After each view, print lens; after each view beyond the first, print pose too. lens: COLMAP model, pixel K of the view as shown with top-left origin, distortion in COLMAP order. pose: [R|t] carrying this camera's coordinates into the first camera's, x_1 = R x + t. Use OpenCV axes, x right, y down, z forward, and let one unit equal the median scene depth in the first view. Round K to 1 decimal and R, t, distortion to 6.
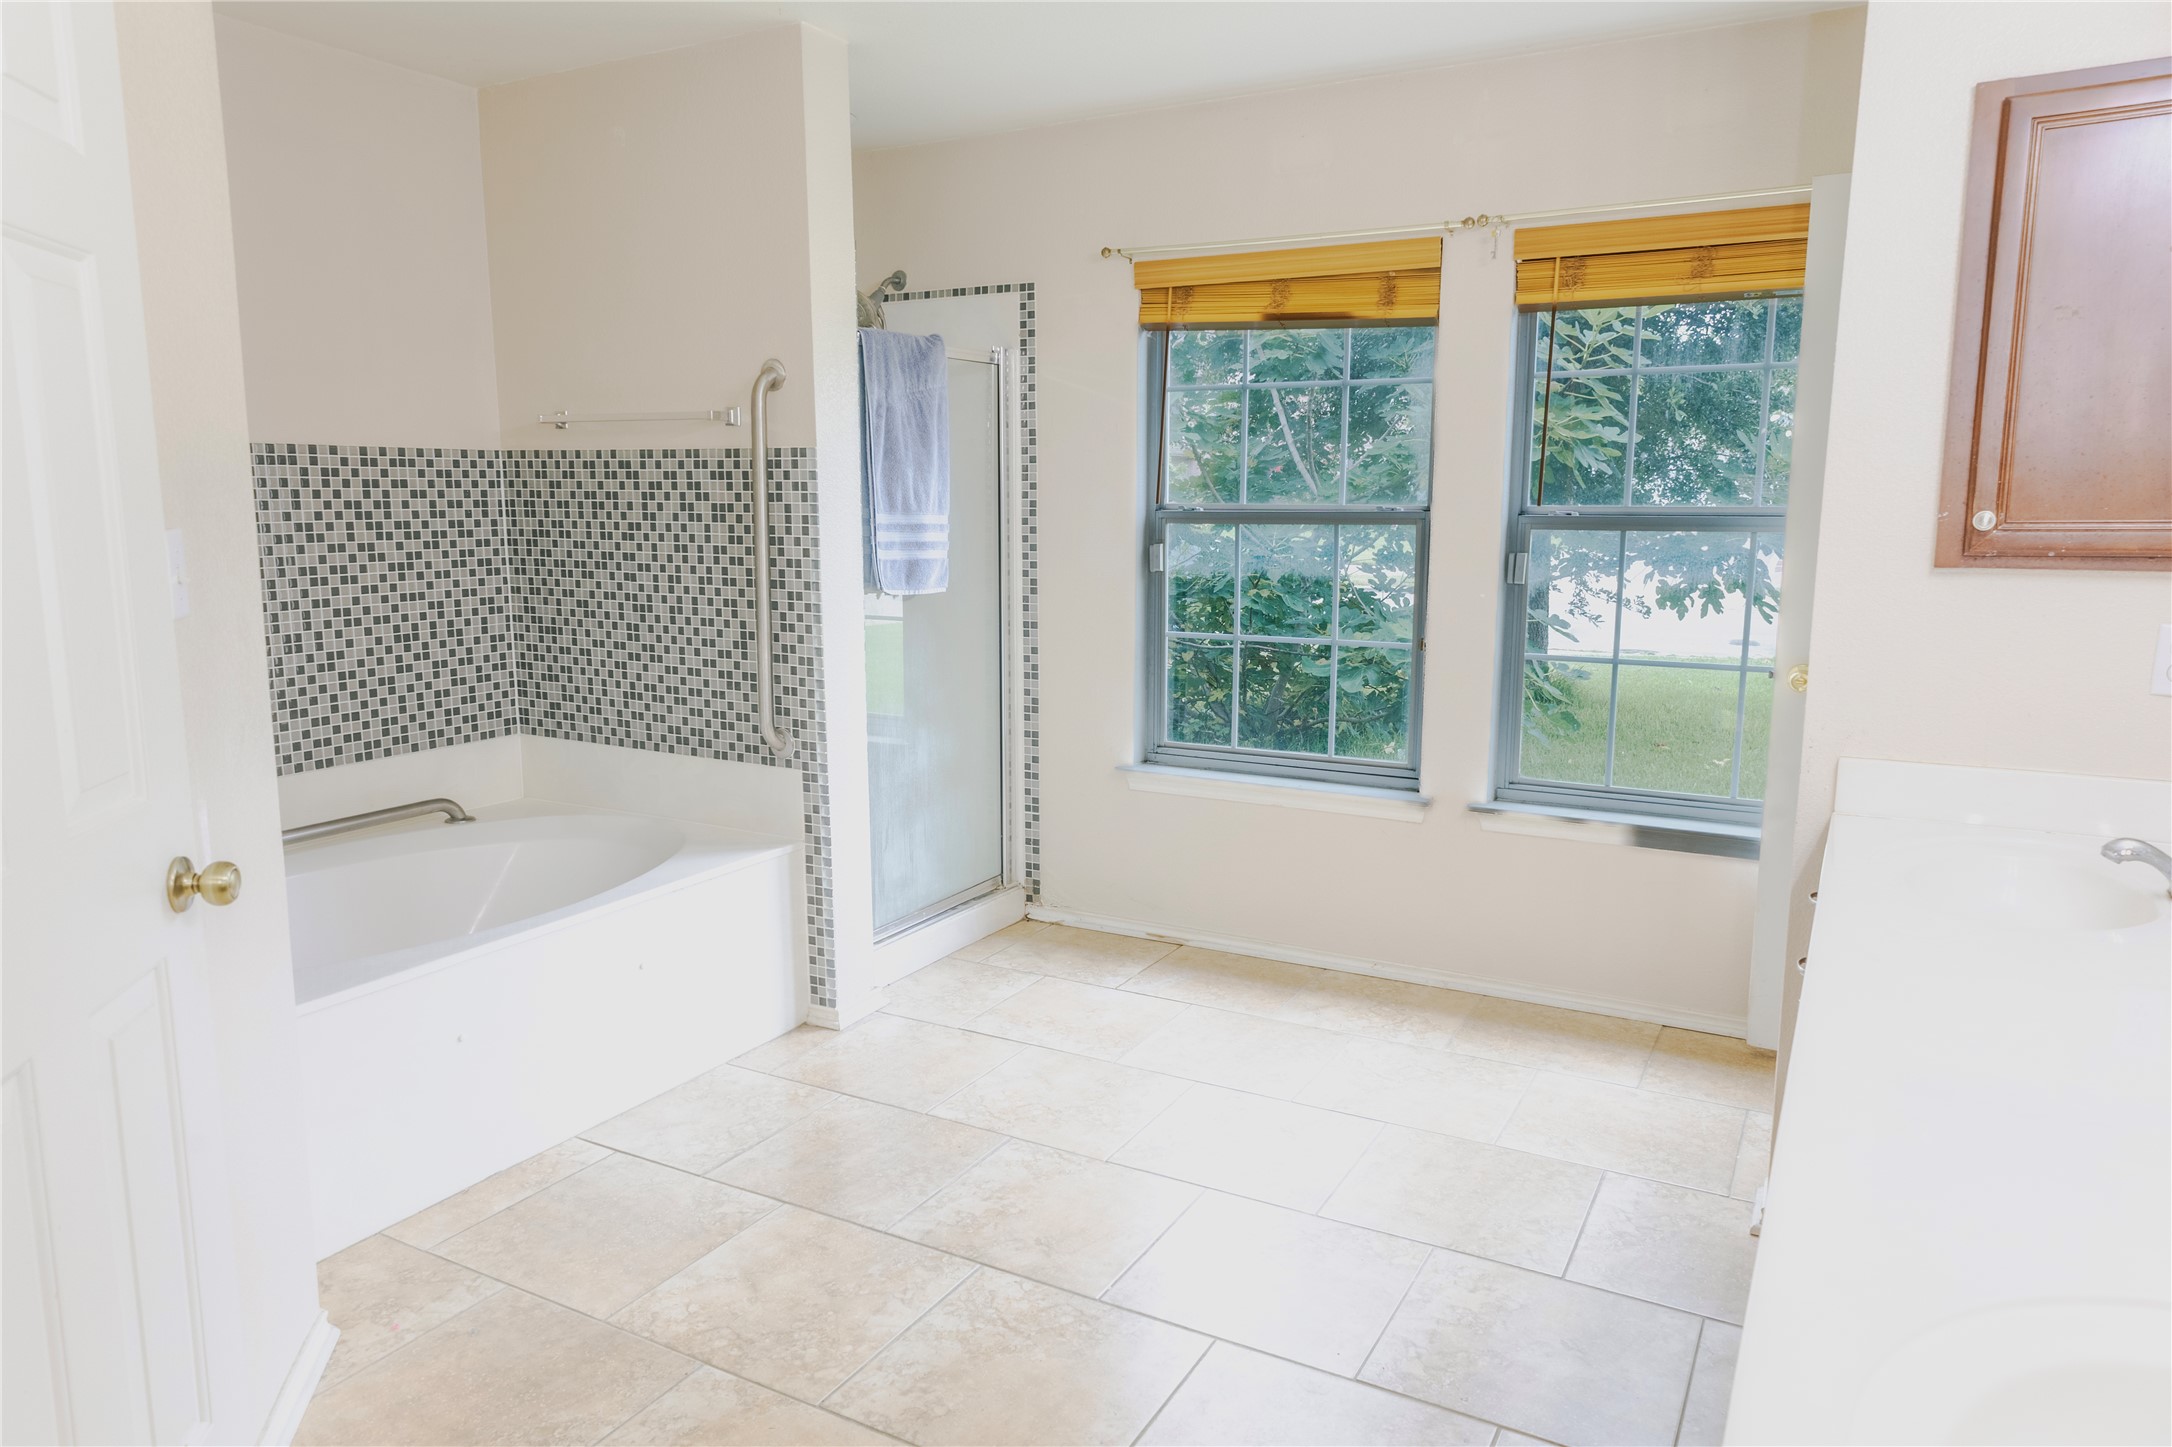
lens RADIAL K [[1412.9, 0, 1089.1], [0, 1412.9, 730.3], [0, 0, 1]] dist [-0.001793, 0.004023]
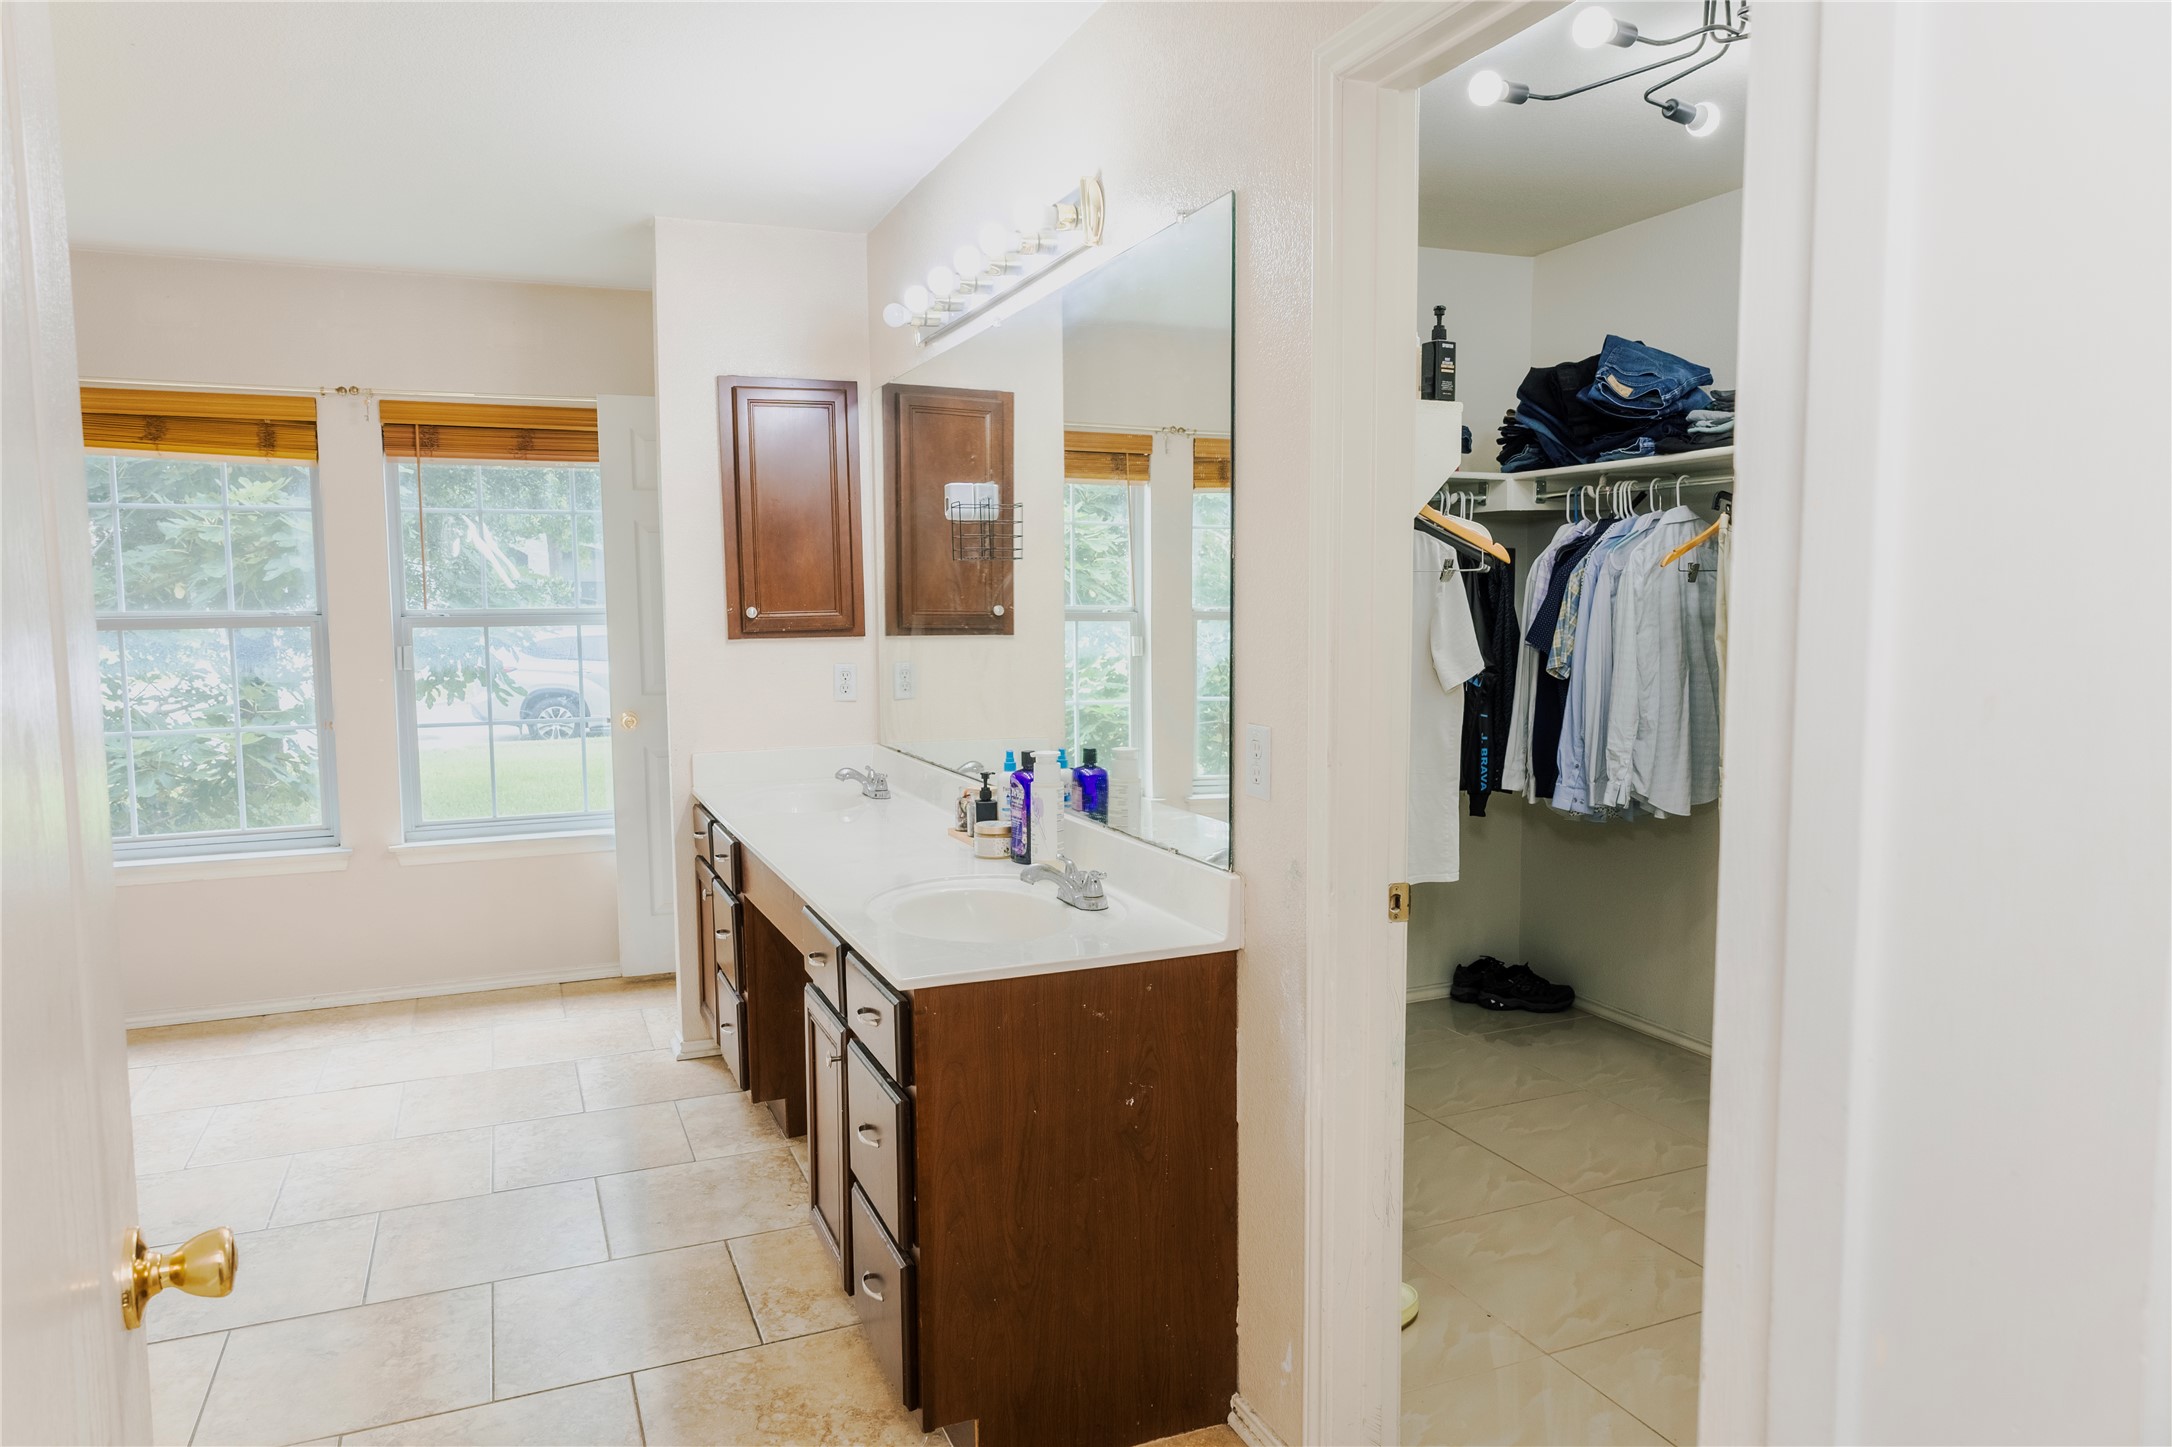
lens RADIAL K [[1412.9, 0, 1077.0], [0, 1412.9, 728.9], [0, 0, 1]] dist [-0.001793, 0.004023]
pose [[0.624059, -0.079388, 0.777334, -0.331468], [0.137072, 0.990521, -0.008883, 0.046041], [-0.769261, 0.112094, 0.629025, -0.279916]]
